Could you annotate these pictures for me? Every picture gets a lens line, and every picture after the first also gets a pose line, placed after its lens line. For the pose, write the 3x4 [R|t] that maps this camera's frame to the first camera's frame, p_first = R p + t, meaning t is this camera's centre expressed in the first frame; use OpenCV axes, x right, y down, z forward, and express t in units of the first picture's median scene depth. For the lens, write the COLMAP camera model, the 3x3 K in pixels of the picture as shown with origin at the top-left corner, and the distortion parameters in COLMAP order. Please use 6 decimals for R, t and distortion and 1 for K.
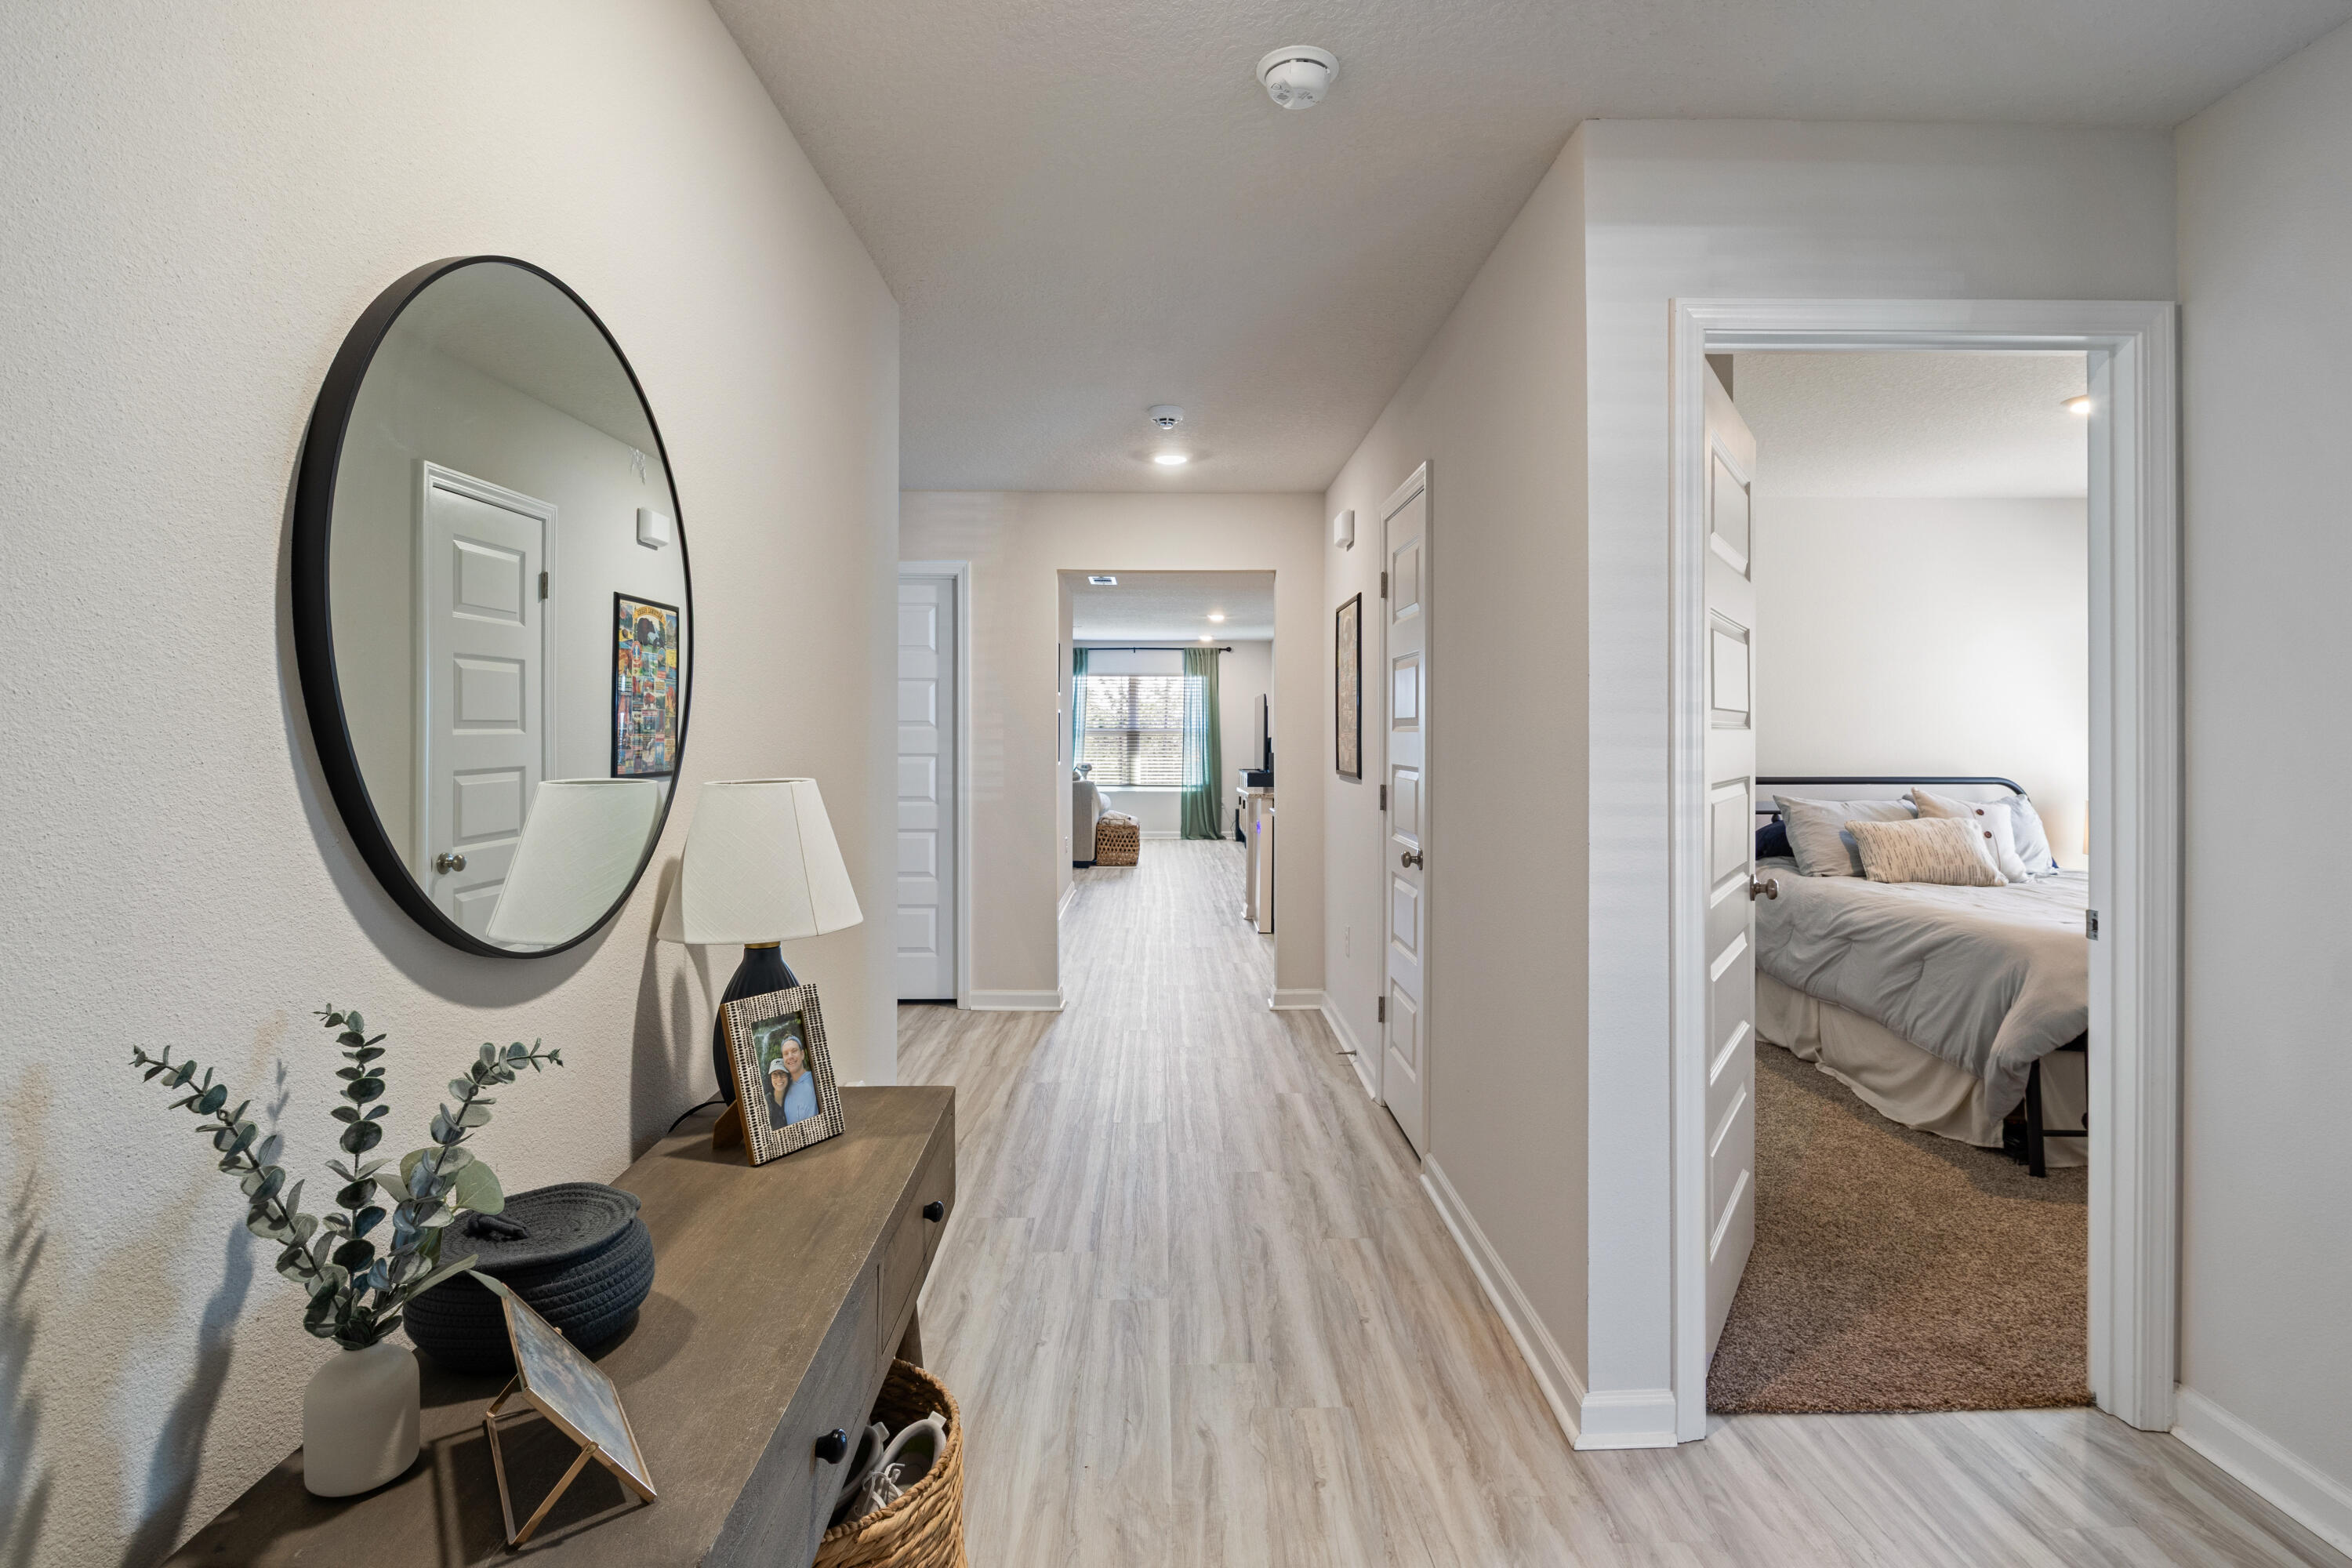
lens RADIAL K [[1194.7, 0, 1172.1], [0, 1194.7, 743.6], [0, 0, 1]] dist [-0.000909, 0.000113]
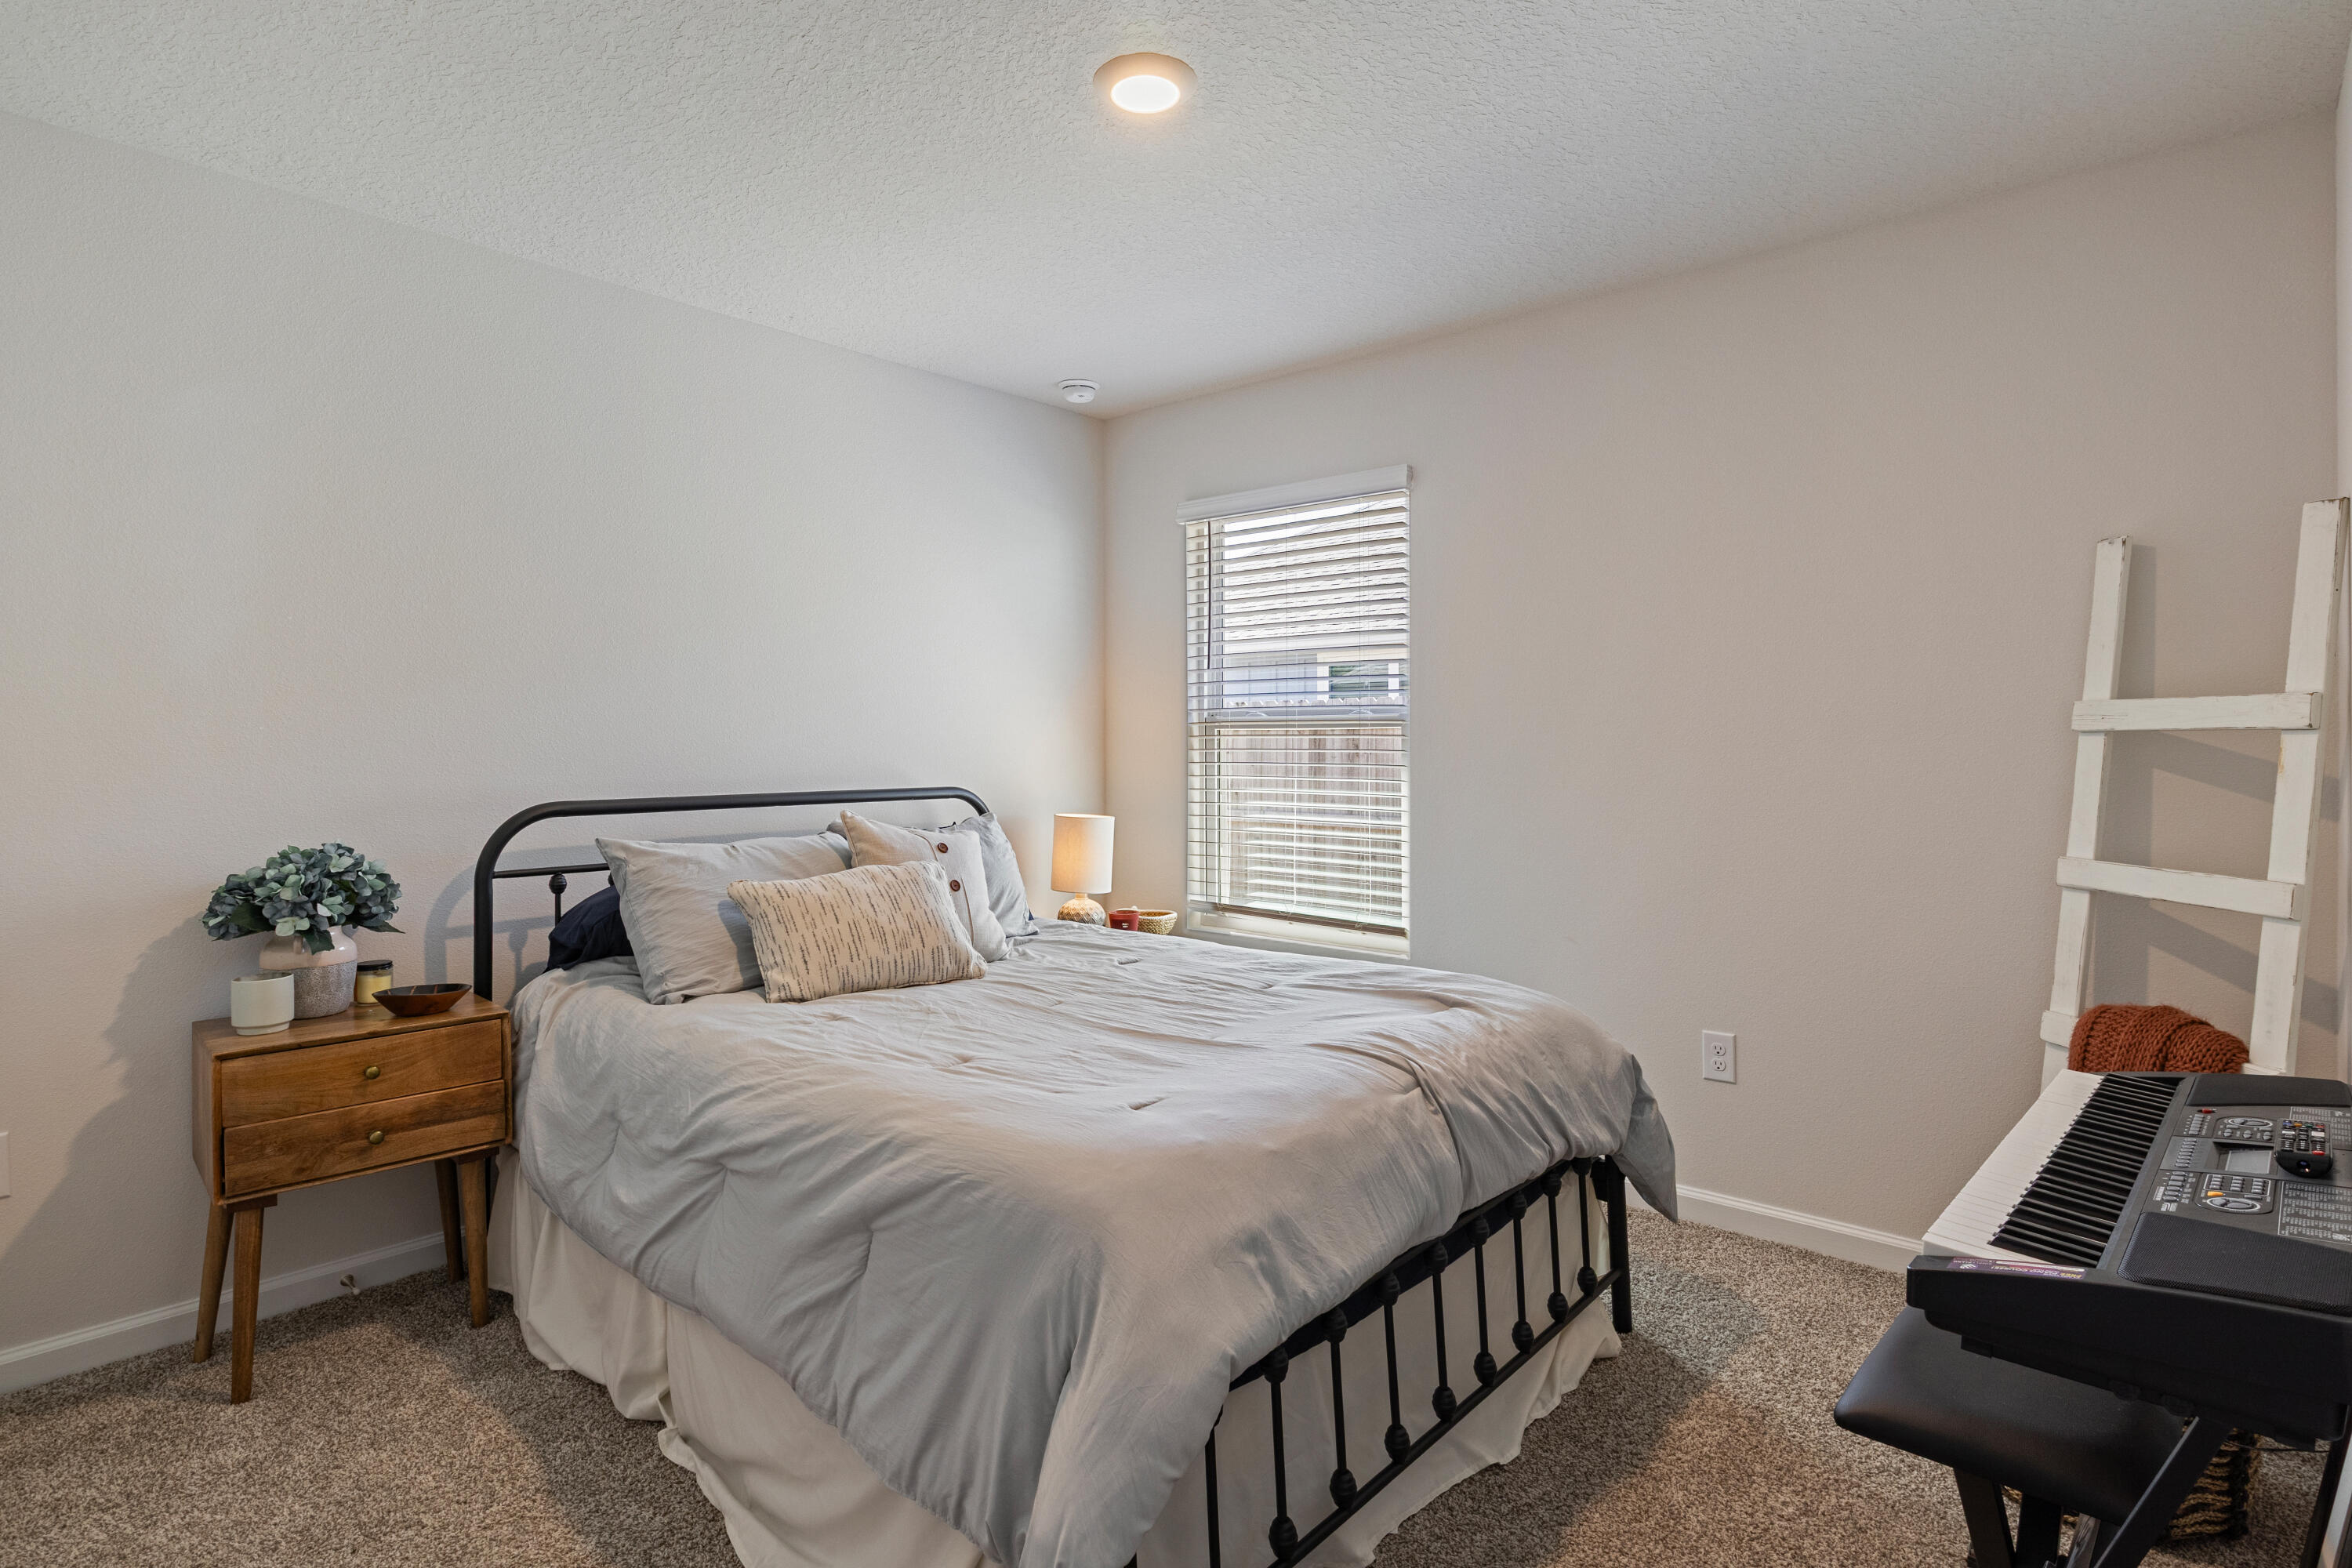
lens RADIAL K [[1186.8, 0, 1181.6], [0, 1186.8, 739.6], [0, 0, 1]] dist [-0.003249, -0.000571]
pose [[0.670341, 0.000529, 0.742053, 0.326172], [0.009083, 0.999919, -0.008917, 0.009830], [-0.741998, 0.012717, 0.670282, 0.529112]]
